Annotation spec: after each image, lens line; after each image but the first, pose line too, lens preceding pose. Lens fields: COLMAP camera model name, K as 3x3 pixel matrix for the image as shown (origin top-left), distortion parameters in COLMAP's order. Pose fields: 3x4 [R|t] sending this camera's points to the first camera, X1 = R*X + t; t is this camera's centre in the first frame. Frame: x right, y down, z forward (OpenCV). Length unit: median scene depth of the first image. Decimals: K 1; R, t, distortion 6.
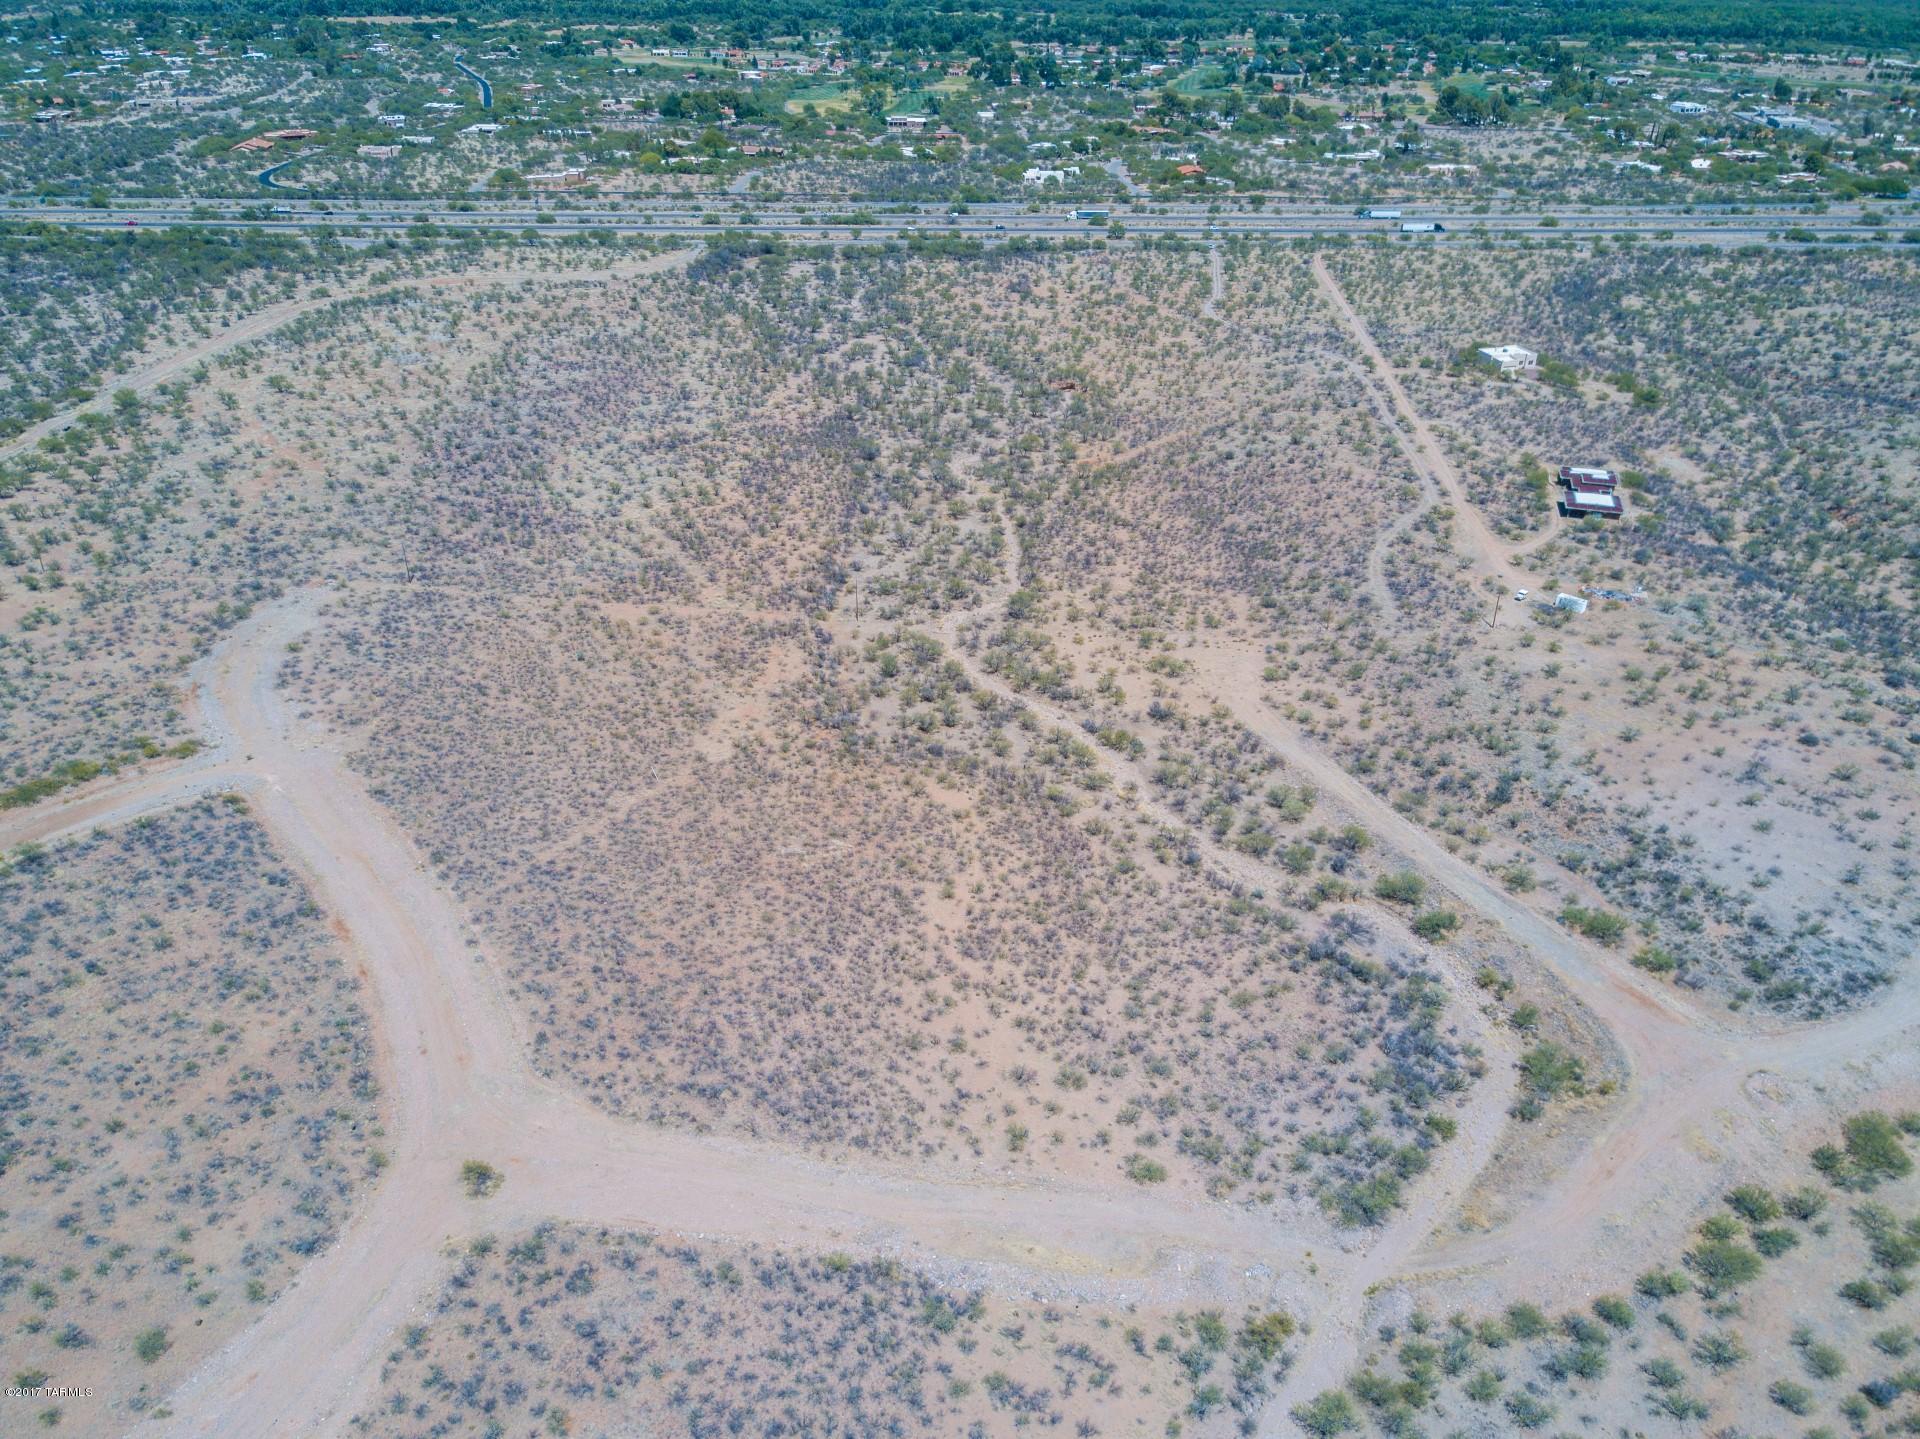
lens RADIAL K [[1523.4, 0, 966.5], [0, 1523.4, 721.1], [0, 0, 1]] dist [0.015608, 0.001051]
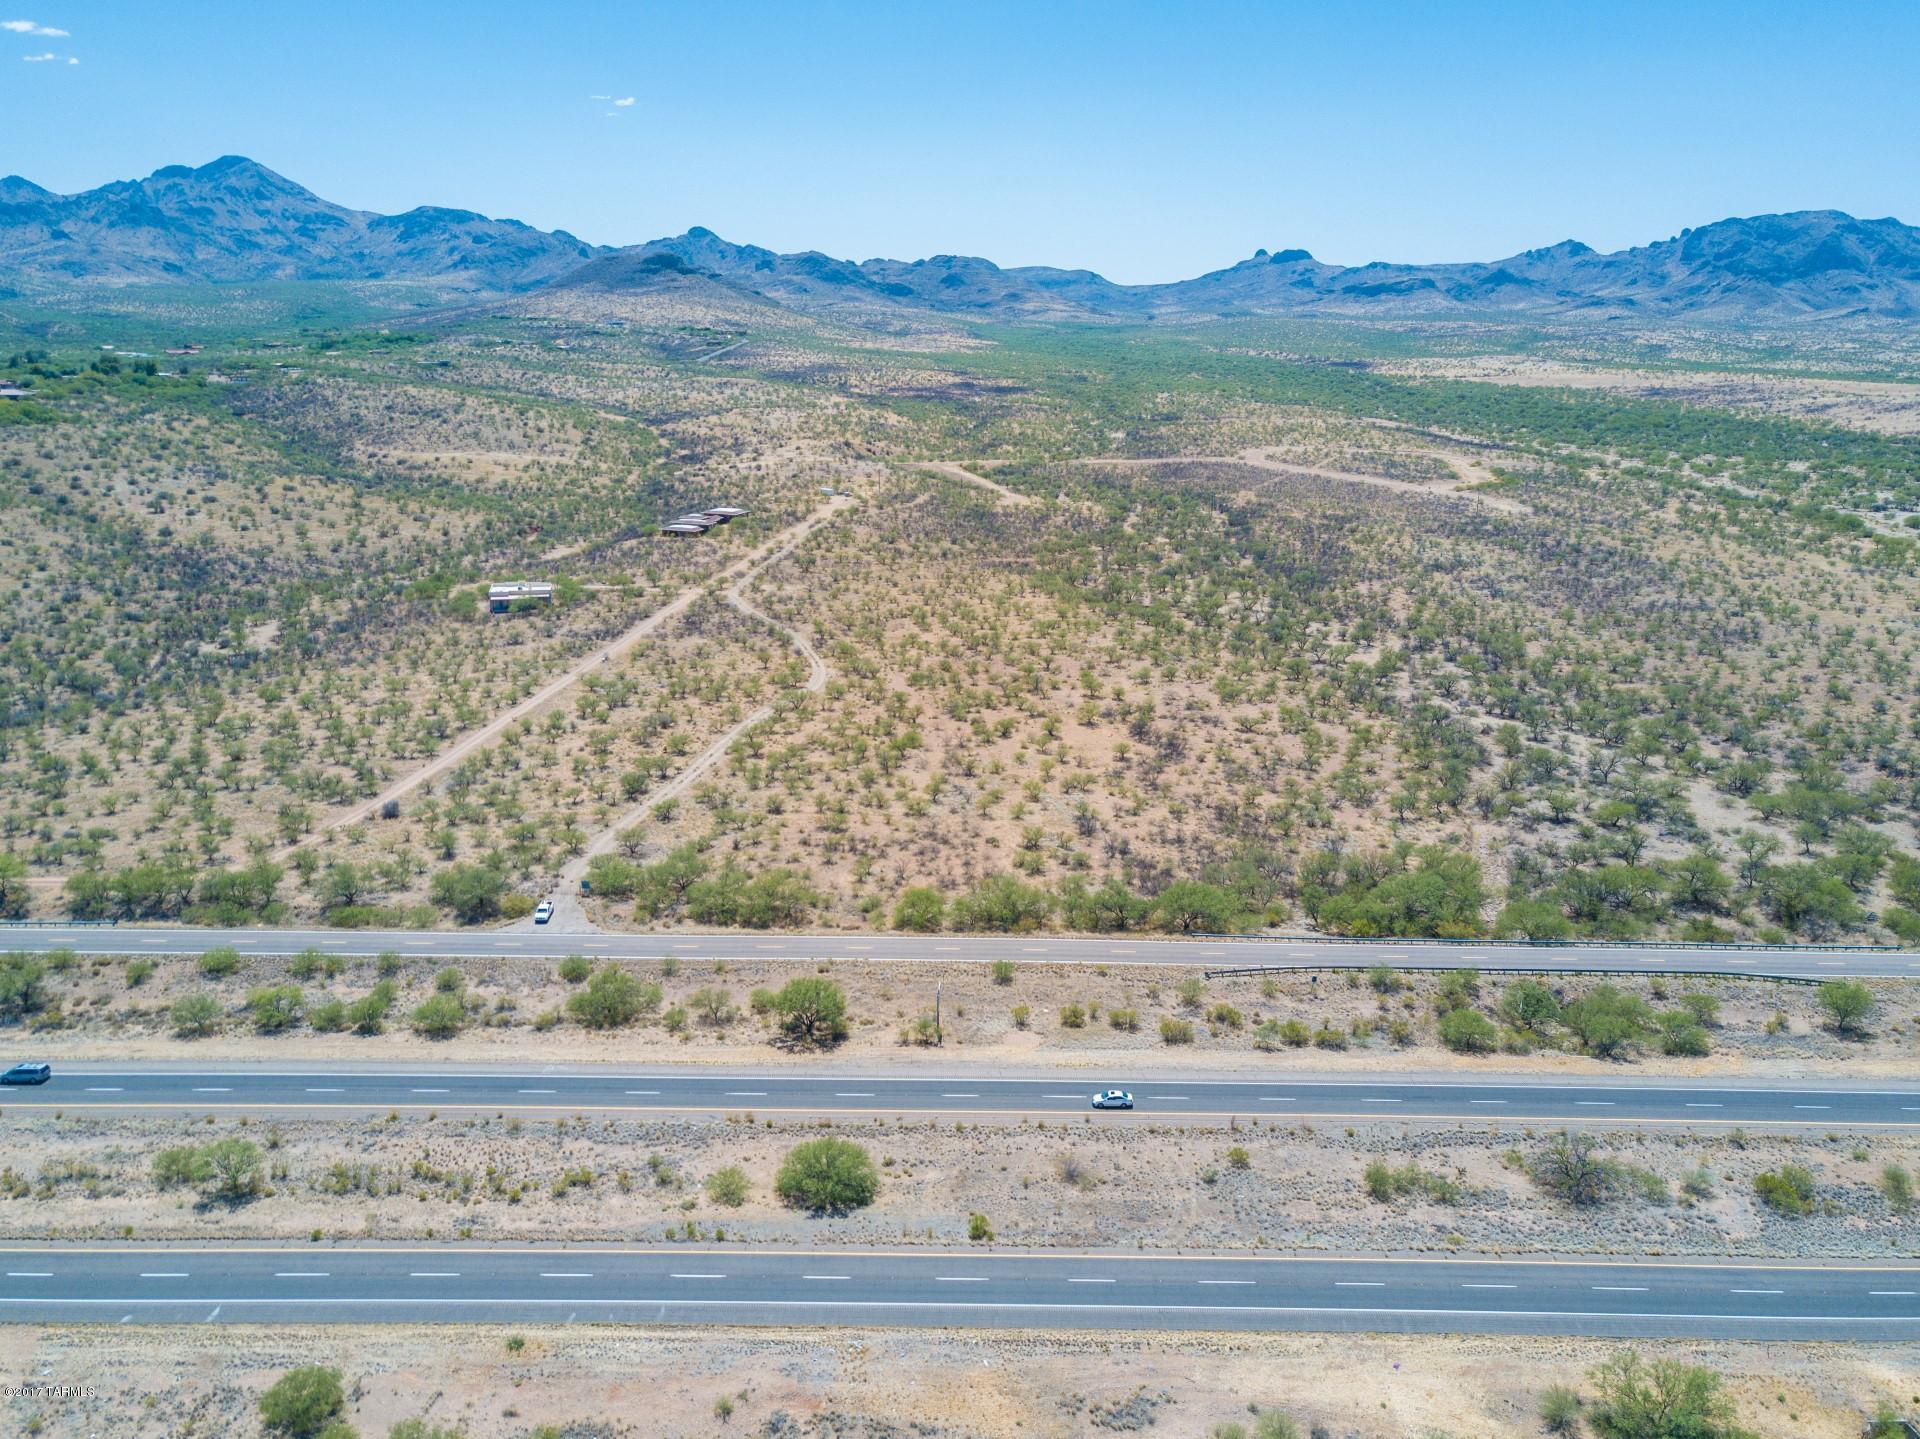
lens RADIAL K [[1488.1, 0, 965.0], [0, 1488.1, 720.6], [0, 0, 1]] dist [0.023339, 0.004109]
pose [[-0.998613, -0.035074, 0.039256, 0.134494], [0.002115, 0.718380, 0.695647, -1.066171], [-0.052599, 0.694766, -0.717310, 2.327336]]
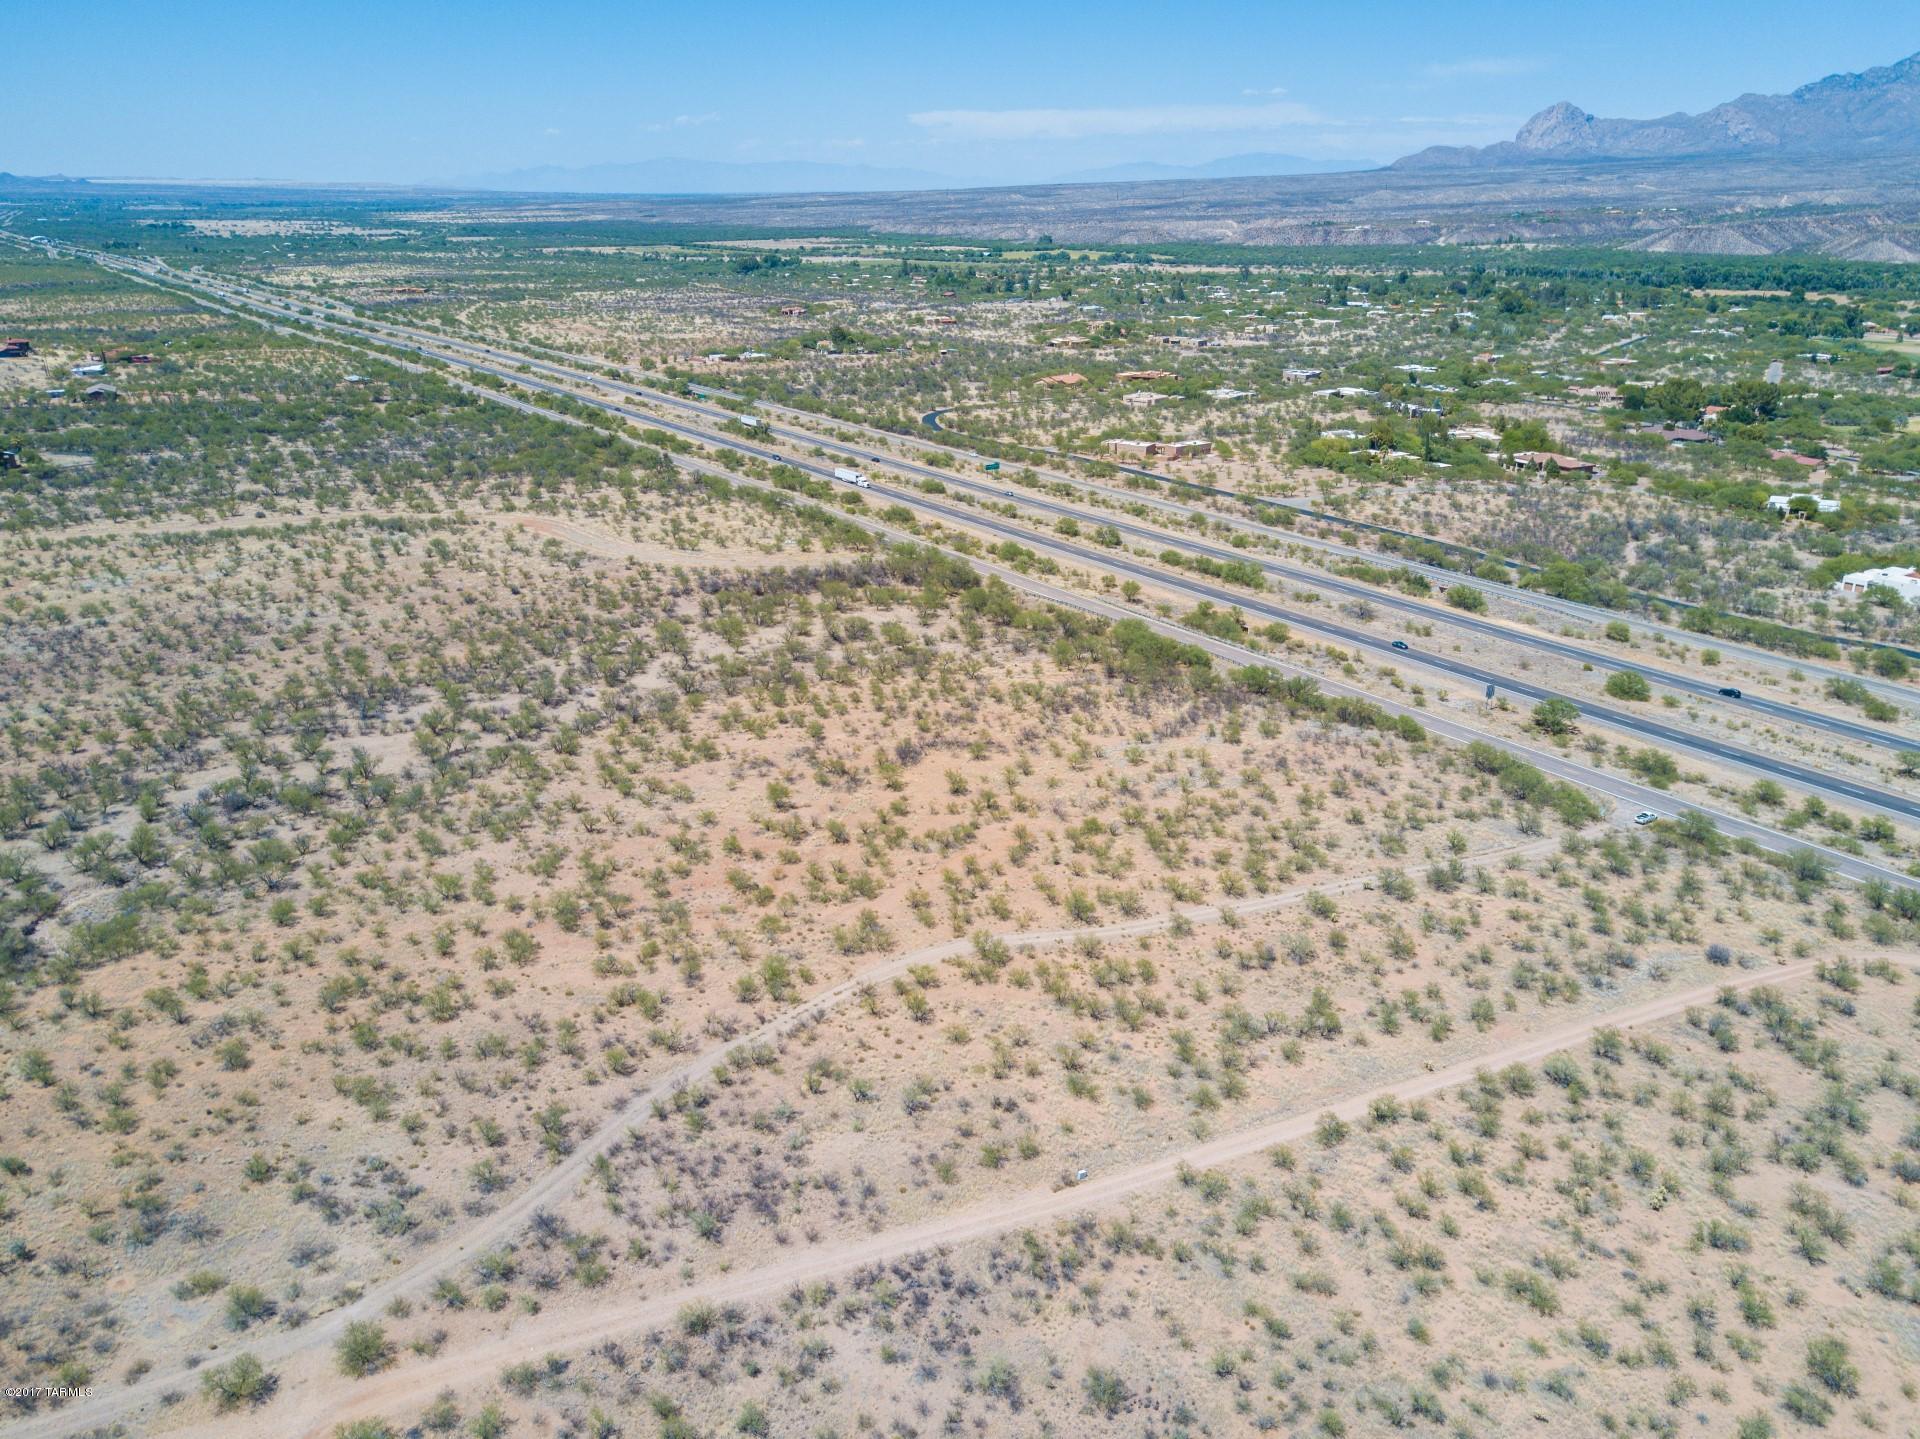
lens RADIAL K [[1488.1, 0, 965.8], [0, 1488.1, 720.0], [0, 0, 1]] dist [0.023339, 0.004109]
pose [[0.523812, 0.276286, -0.805784, 0.709549], [-0.402035, 0.914141, 0.052090, -0.562816], [0.750992, 0.296668, 0.589915, 1.294330]]
